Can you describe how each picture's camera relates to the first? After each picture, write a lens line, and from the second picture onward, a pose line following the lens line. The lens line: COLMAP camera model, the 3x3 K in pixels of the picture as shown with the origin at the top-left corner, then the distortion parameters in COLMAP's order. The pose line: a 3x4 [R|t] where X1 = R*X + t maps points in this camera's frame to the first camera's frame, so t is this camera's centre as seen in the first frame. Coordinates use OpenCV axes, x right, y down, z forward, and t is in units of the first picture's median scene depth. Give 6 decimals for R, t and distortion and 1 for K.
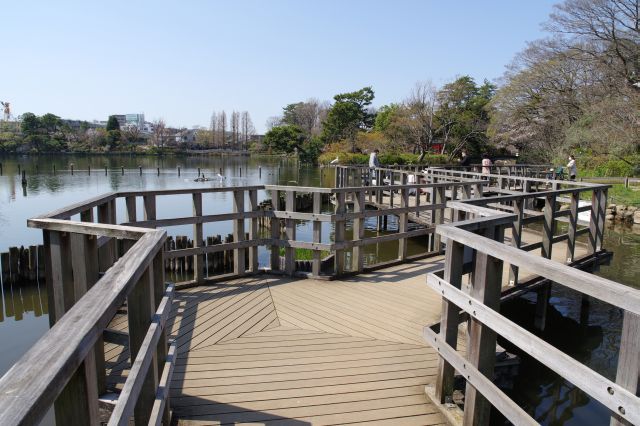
lens RADIAL K [[468.9, 0, 320.0], [0, 468.9, 213.0], [0, 0, 1]] dist [-0.000995, -0.000312]
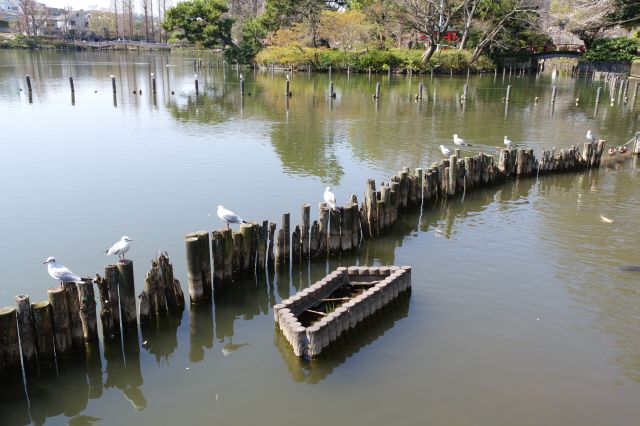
lens RADIAL K [[627.3, 0, 320.0], [0, 627.3, 213.0], [0, 0, 1]] dist [0.065158, 0.012274]
pose [[0.997356, -0.016356, 0.070812, 0.015953], [0.007123, 0.991655, 0.128723, -0.020326], [-0.072327, -0.127879, 0.989149, 0.165062]]
